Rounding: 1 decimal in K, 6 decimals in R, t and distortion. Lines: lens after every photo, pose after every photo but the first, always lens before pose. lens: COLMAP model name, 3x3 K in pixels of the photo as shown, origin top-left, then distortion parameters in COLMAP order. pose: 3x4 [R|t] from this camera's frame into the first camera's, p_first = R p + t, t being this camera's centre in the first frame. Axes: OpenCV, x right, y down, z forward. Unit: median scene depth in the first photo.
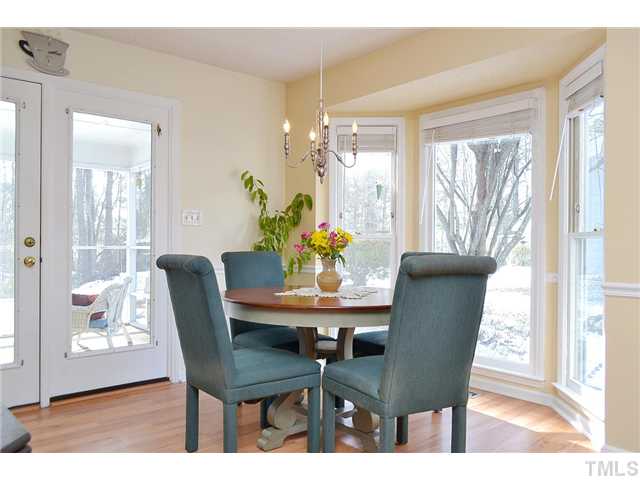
lens RADIAL K [[505.7, 0, 318.1], [0, 505.7, 244.9], [0, 0, 1]] dist [-0.004185, 0.010128]
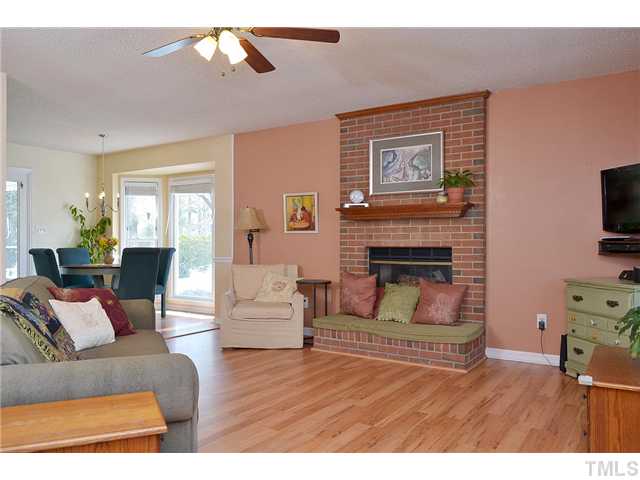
lens RADIAL K [[505.7, 0, 321.5], [0, 505.7, 243.0], [0, 0, 1]] dist [-0.004185, 0.010128]
pose [[0.958766, -0.004152, 0.284168, 0.209471], [0.004830, 0.999987, -0.001687, 0.002435], [-0.284157, 0.002990, 0.958773, -1.057678]]
